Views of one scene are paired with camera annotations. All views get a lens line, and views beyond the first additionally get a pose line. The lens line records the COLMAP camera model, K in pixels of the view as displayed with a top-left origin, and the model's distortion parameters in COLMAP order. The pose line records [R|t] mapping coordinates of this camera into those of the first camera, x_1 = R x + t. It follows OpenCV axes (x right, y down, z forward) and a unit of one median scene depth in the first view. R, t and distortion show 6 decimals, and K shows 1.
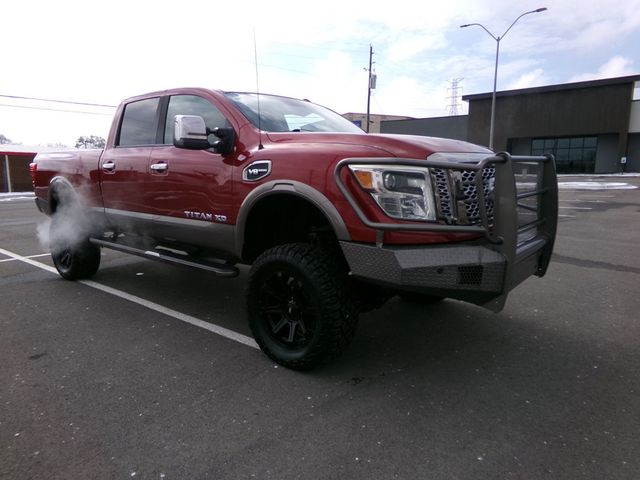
lens RADIAL K [[418.3, 0, 320.5], [0, 418.3, 255.1], [0, 0, 1]] dist [-0.066622, 0.076959]
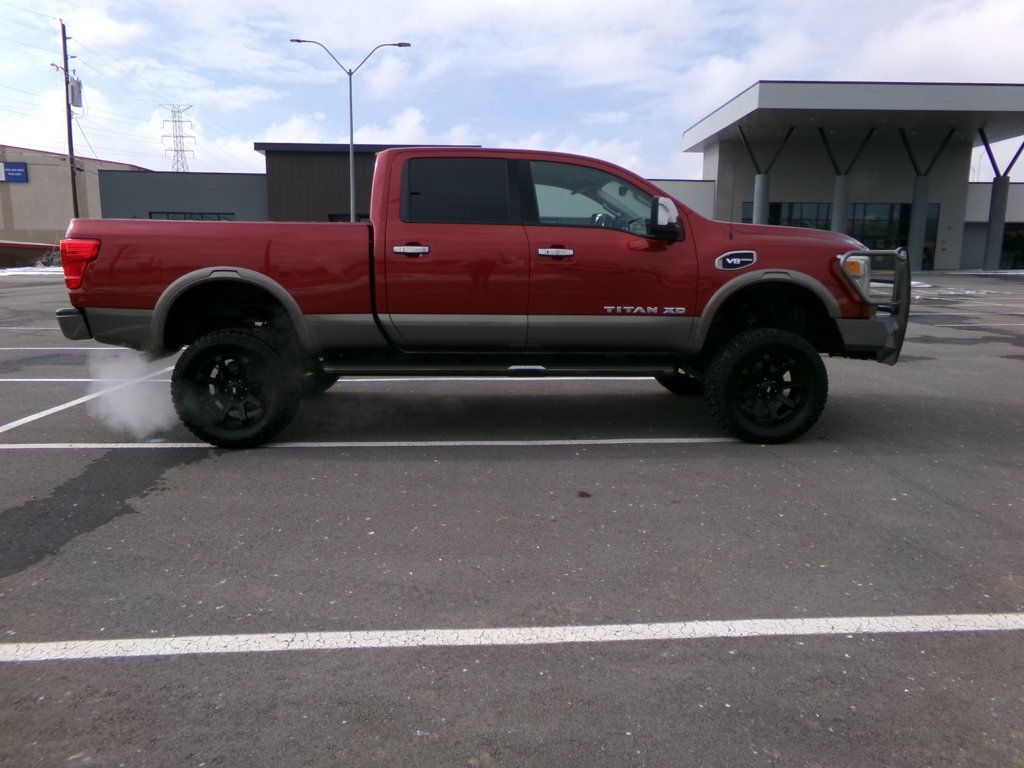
lens RADIAL K [[679.7, 0, 515.4], [0, 679.7, 386.3], [0, 0, 1]] dist [-0.005574, 0.021244]
pose [[0.741166, -0.110323, 0.662194, -1.486120], [0.126099, 0.991725, 0.024086, -0.002649], [-0.659372, 0.065651, 0.748945, 0.107365]]
